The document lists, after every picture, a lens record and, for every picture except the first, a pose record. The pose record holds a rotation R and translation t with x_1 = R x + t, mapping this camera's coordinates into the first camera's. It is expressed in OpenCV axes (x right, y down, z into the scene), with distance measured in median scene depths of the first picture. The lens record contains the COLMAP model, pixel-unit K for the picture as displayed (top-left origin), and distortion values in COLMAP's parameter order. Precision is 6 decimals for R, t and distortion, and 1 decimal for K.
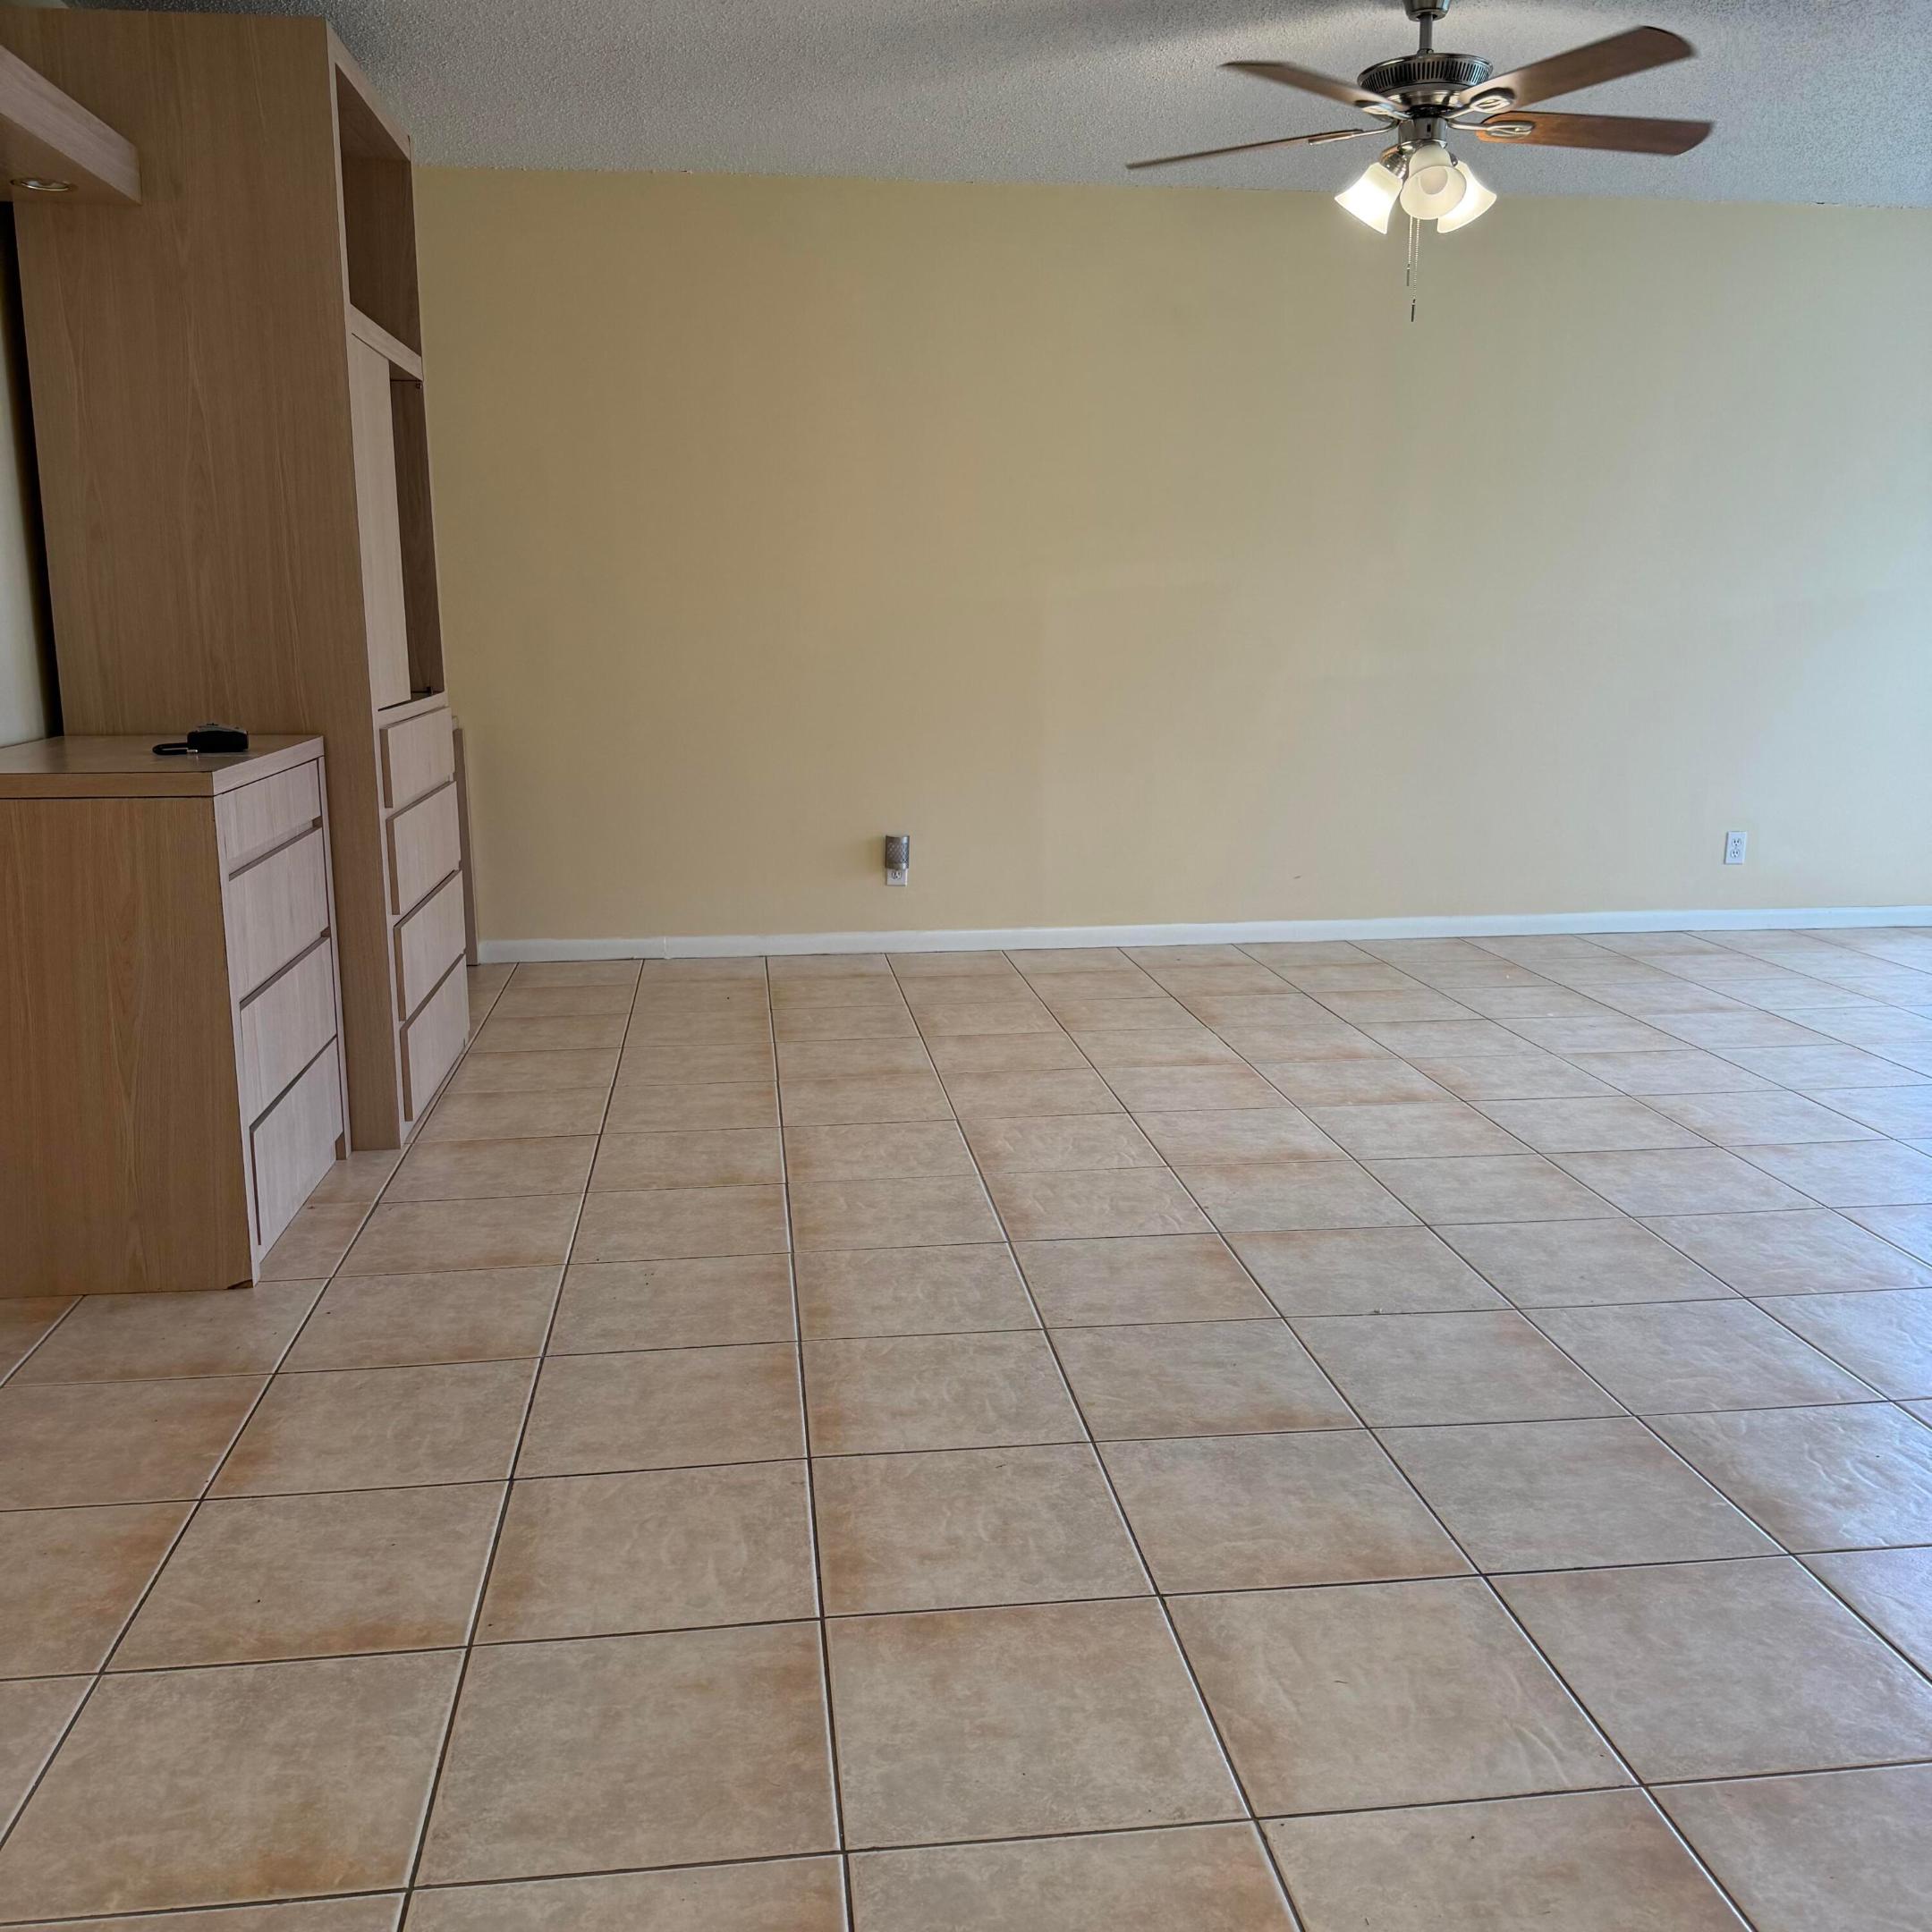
lens RADIAL K [[1799.5, 0, 962.7], [0, 1799.5, 949.3], [0, 0, 1]] dist [0.150816, -0.301287]
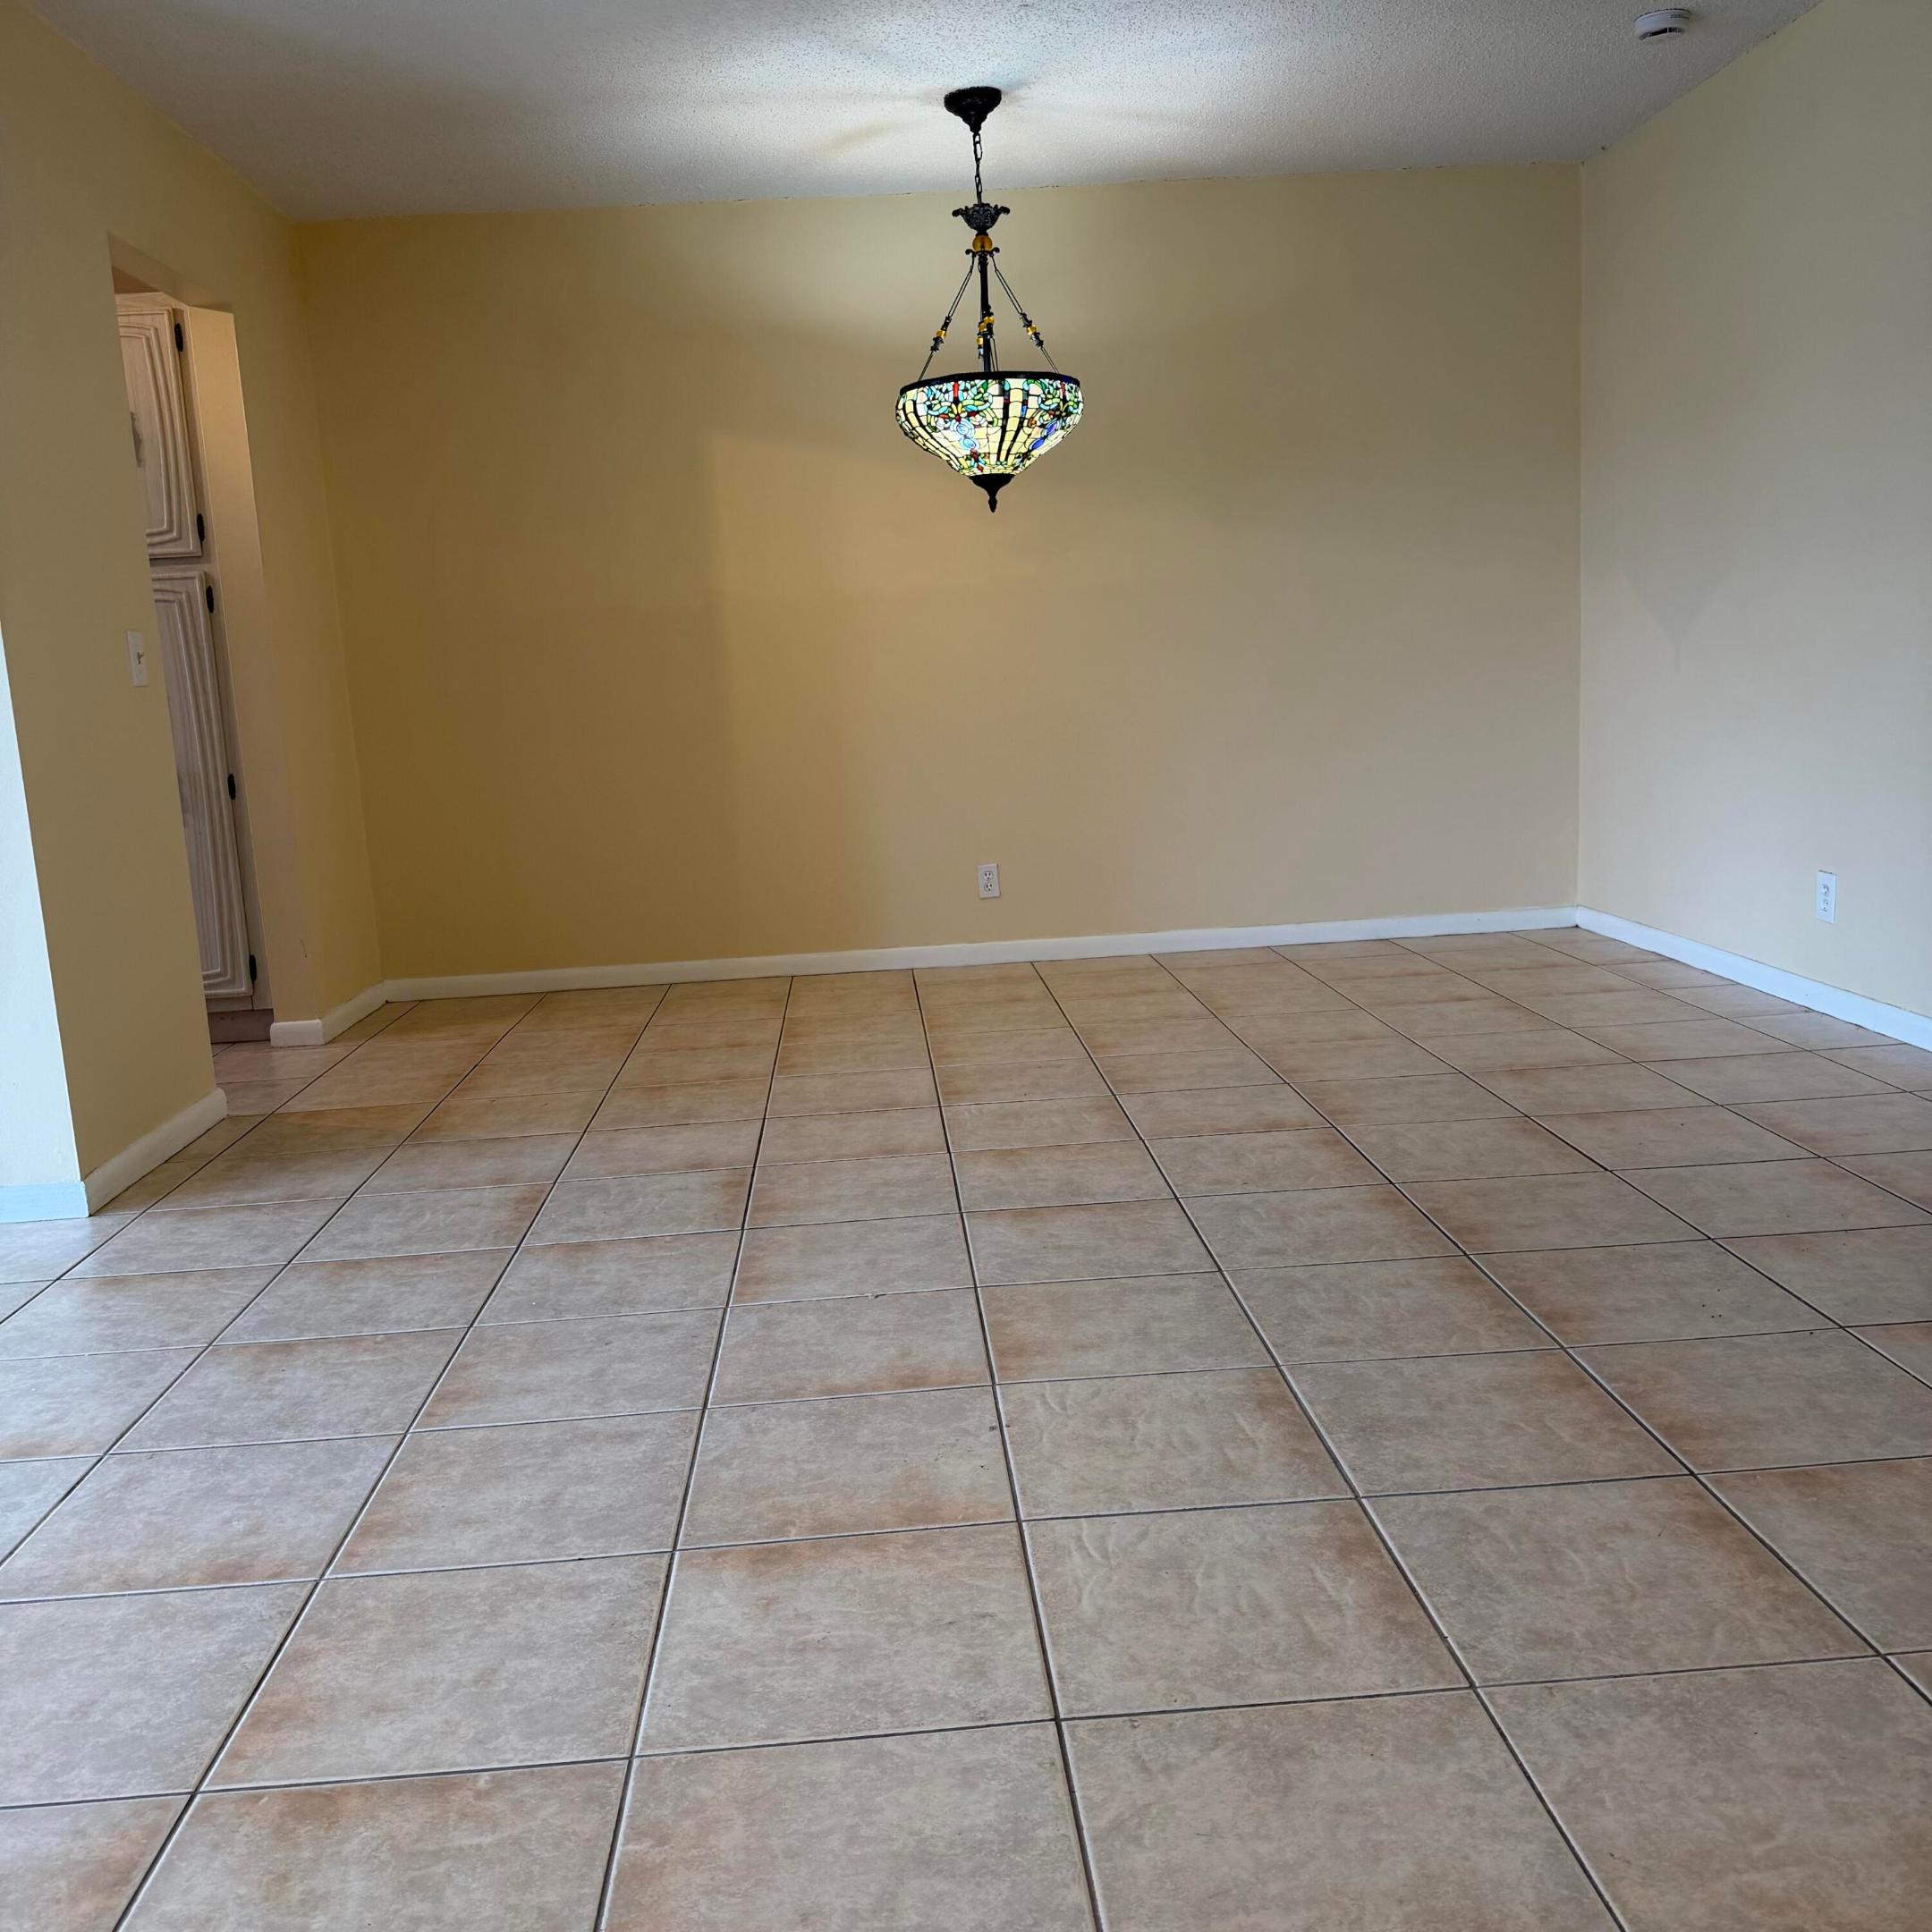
lens RADIAL K [[1770.8, 0, 966.0], [0, 1770.8, 966.0], [0, 0, 1]] dist [0.163480, -0.320720]
pose [[-0.996317, 0.044933, 0.073033, 0.100159], [0.067960, 0.933152, 0.352999, -0.285187], [-0.052289, 0.356663, -0.932769, 1.764414]]
